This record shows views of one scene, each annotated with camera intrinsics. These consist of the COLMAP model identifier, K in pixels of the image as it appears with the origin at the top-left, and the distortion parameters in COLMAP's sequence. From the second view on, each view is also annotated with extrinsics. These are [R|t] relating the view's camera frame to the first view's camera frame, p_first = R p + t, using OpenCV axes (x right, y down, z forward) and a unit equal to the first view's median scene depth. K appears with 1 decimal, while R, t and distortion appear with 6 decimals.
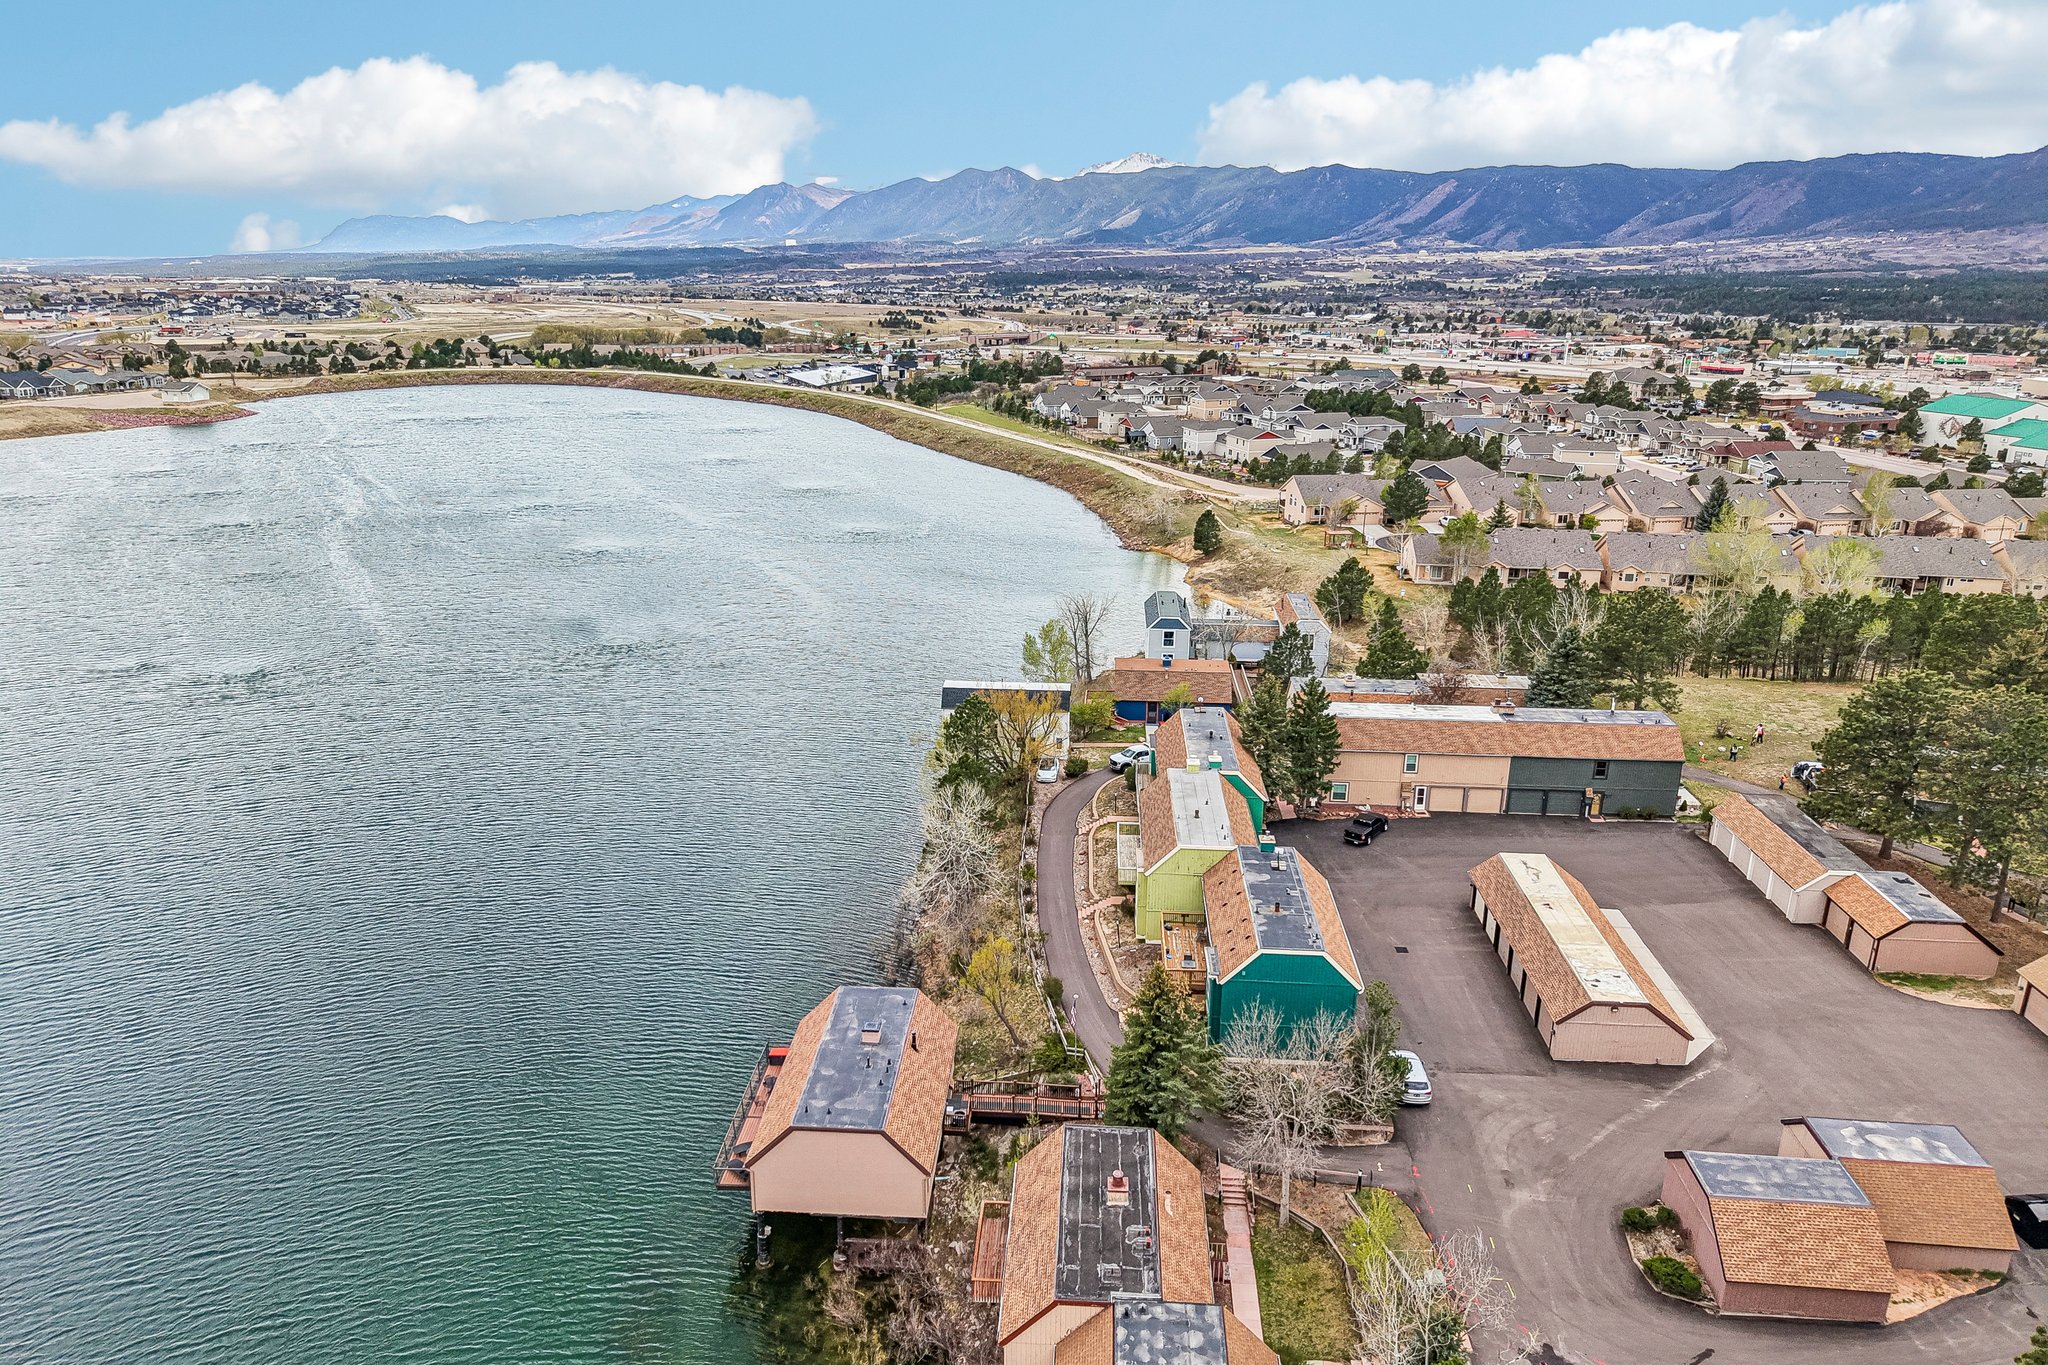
lens RADIAL K [[1390.6, 0, 1024.0], [0, 1390.6, 682.5], [0, 0, 1]] dist [0.133310, -0.190734]
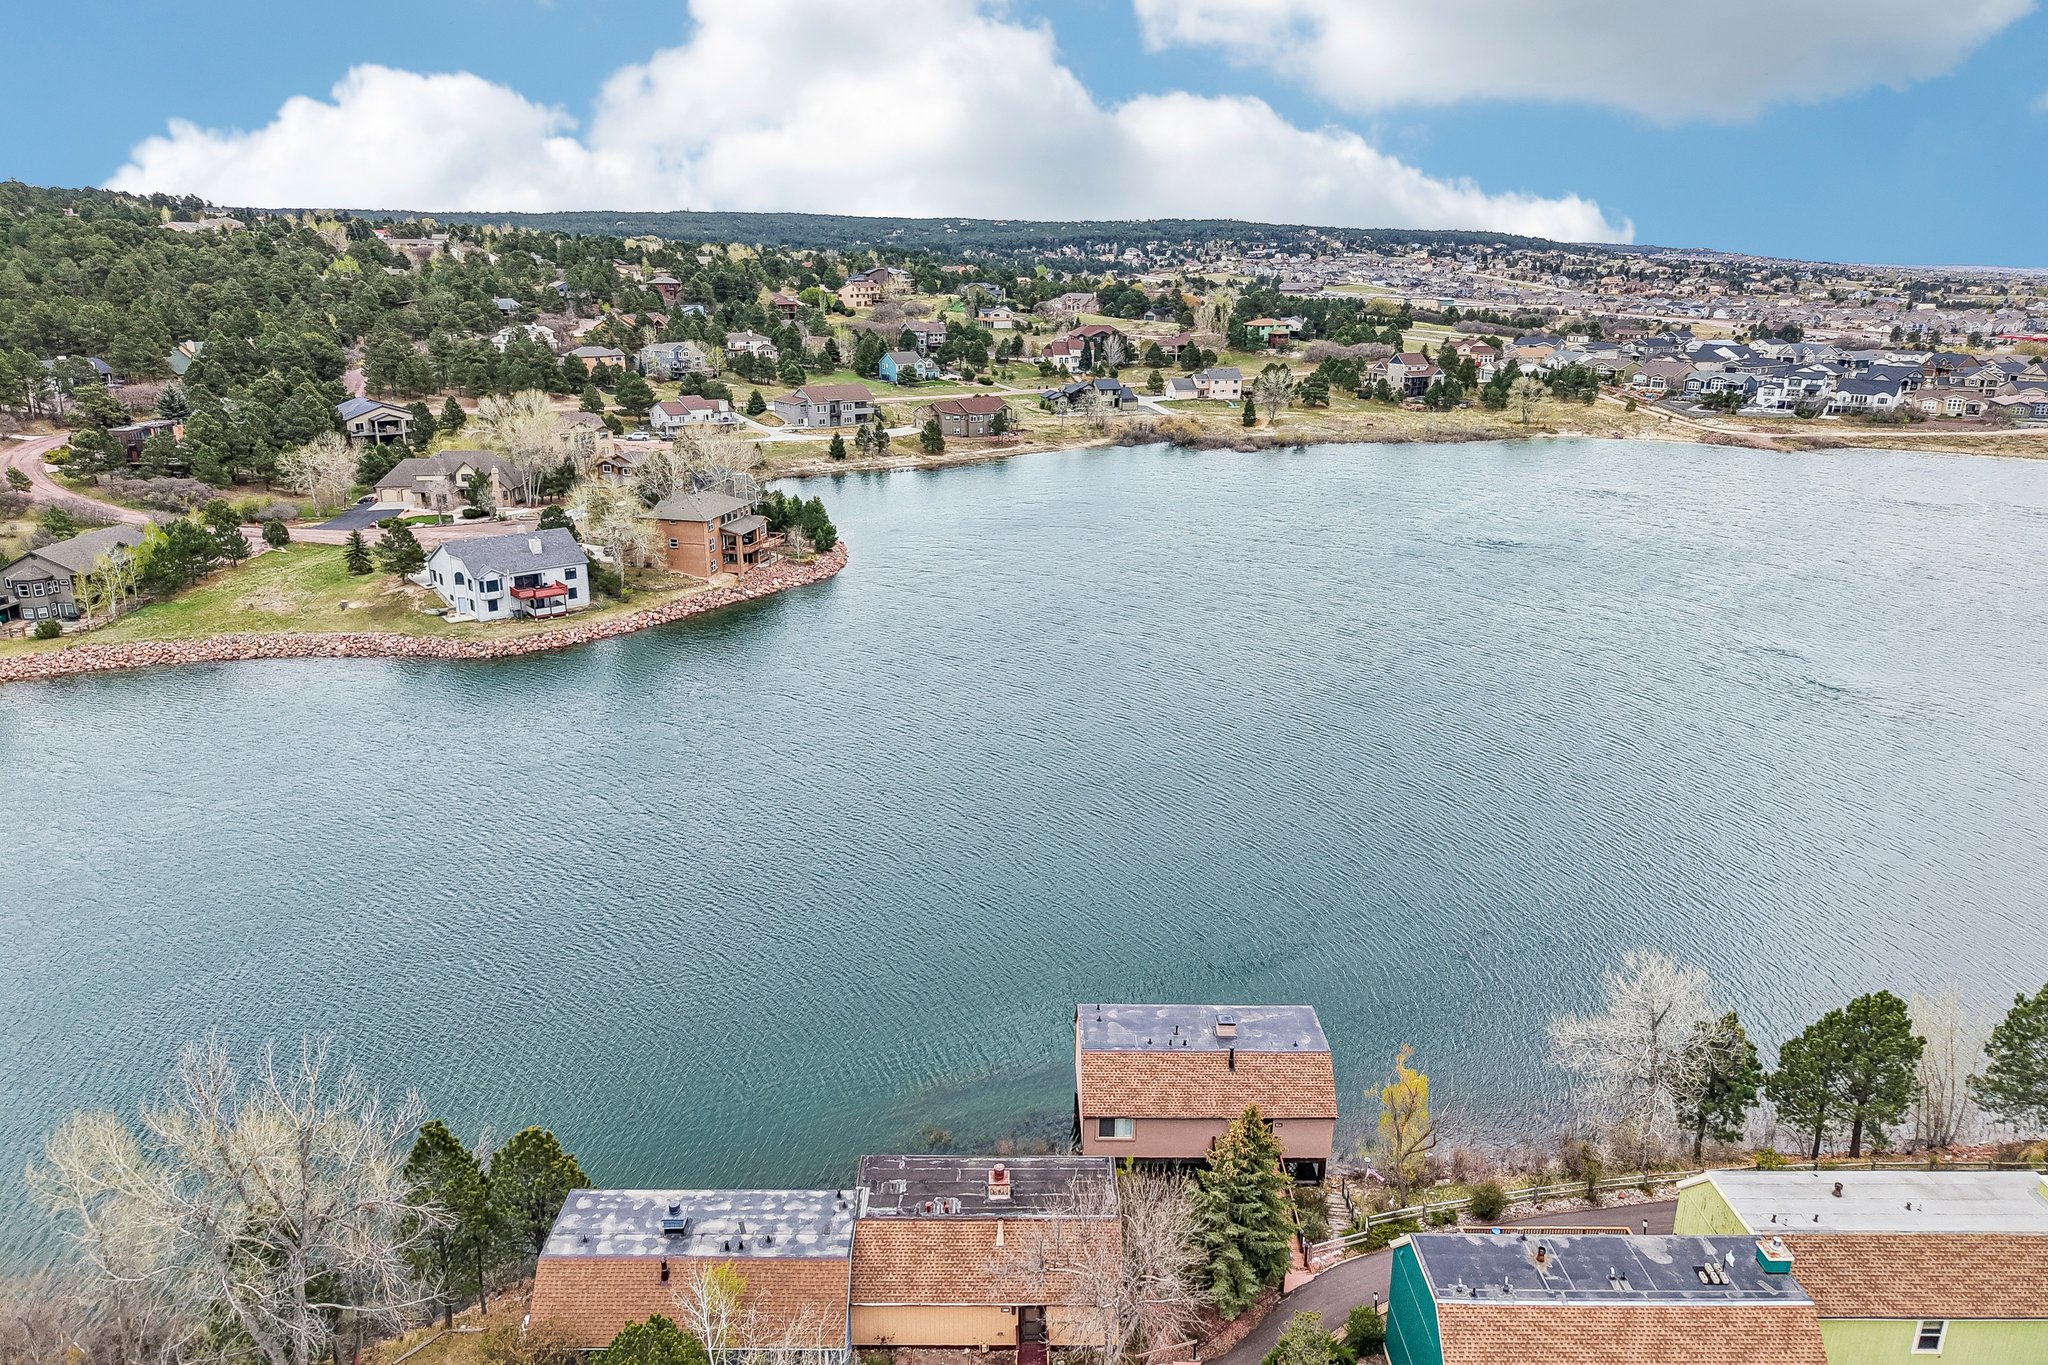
lens RADIAL K [[1413.3, 0, 1024.0], [0, 1413.3, 682.5], [0, 0, 1]] dist [0.033667, -0.004557]
pose [[0.066260, 0.295178, -0.953142, 0.975268], [-0.312588, 0.913297, 0.261108, -0.245062], [0.947575, 0.280640, 0.152784, 0.813724]]
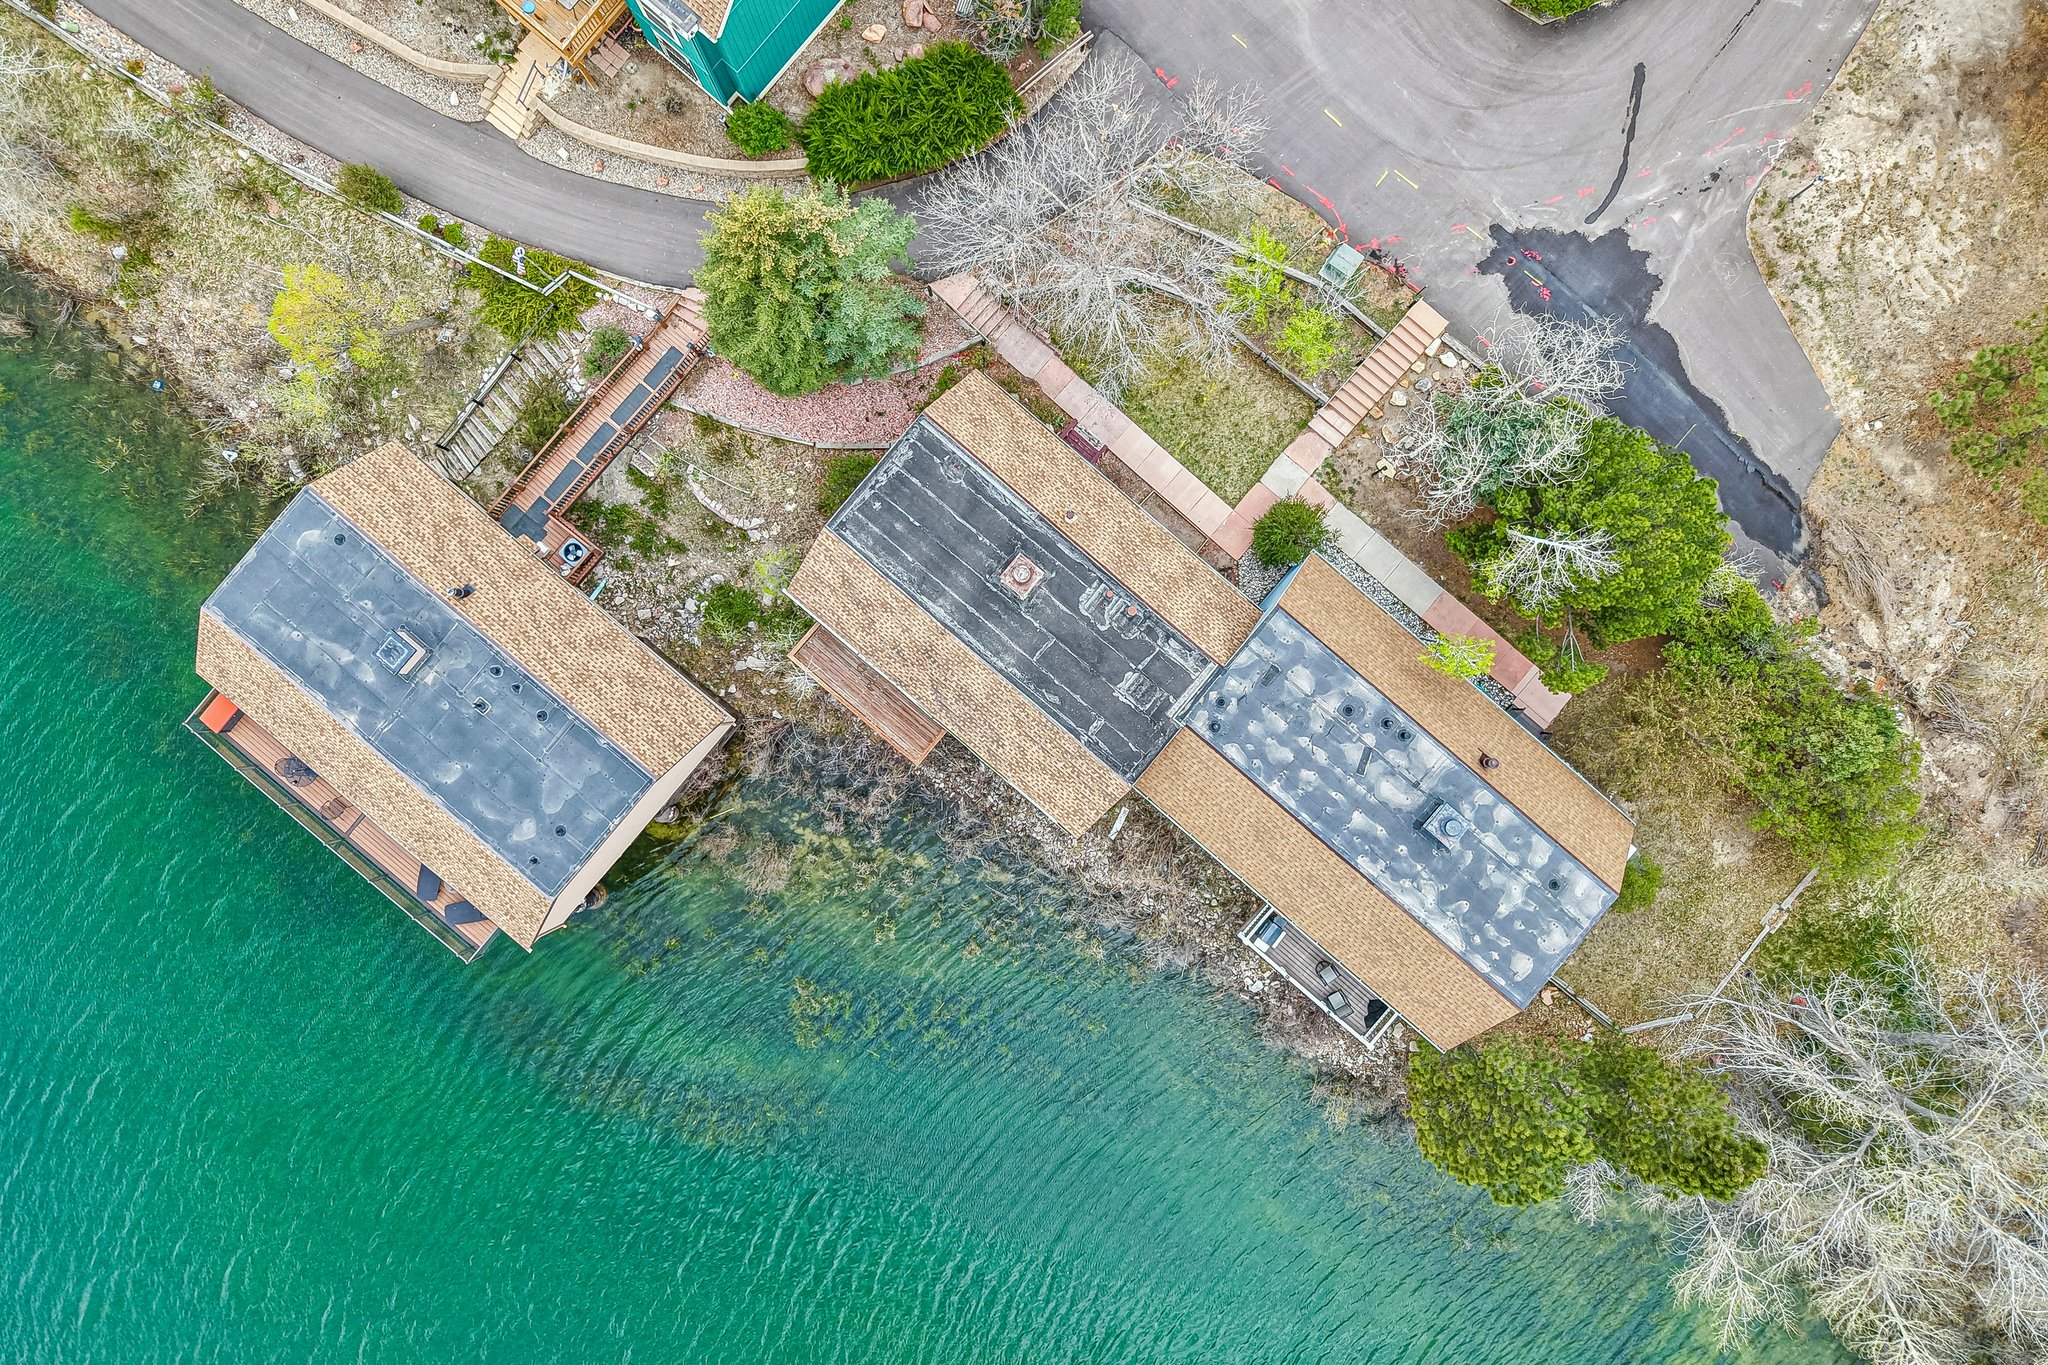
lens RADIAL K [[1413.3, 0, 1024.0], [0, 1413.3, 682.5], [0, 0, 1]] dist [0.033667, -0.004557]
pose [[0.602162, -0.798351, 0.006063, 0.025895], [0.250744, 0.196325, 0.947937, -0.254020], [-0.757976, -0.569291, 0.318401, 0.816156]]
